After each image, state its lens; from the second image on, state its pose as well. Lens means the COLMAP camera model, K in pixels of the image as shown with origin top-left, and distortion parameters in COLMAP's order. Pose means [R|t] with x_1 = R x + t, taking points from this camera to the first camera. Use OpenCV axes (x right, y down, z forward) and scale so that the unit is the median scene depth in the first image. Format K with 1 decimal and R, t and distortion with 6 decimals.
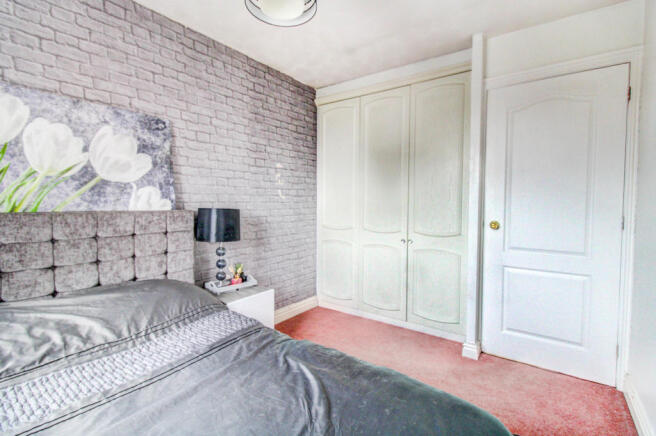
lens RADIAL K [[304.0, 0, 340.8], [0, 304.0, 218.3], [0, 0, 1]] dist [0.001669, 0.000131]
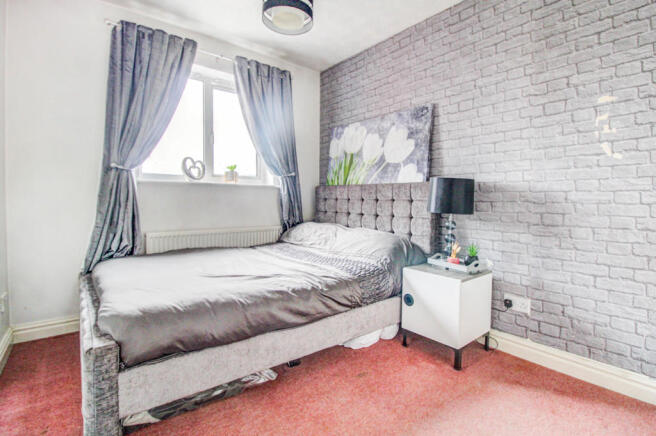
lens RADIAL K [[314.6, 0, 329.5], [0, 314.6, 207.8], [0, 0, 1]] dist [-0.021654, -0.000126]
pose [[-0.285612, 0.024549, -0.958031, 0.717639], [-0.058632, 0.997352, 0.043036, 0.040722], [0.956550, 0.068463, -0.283416, 1.046088]]
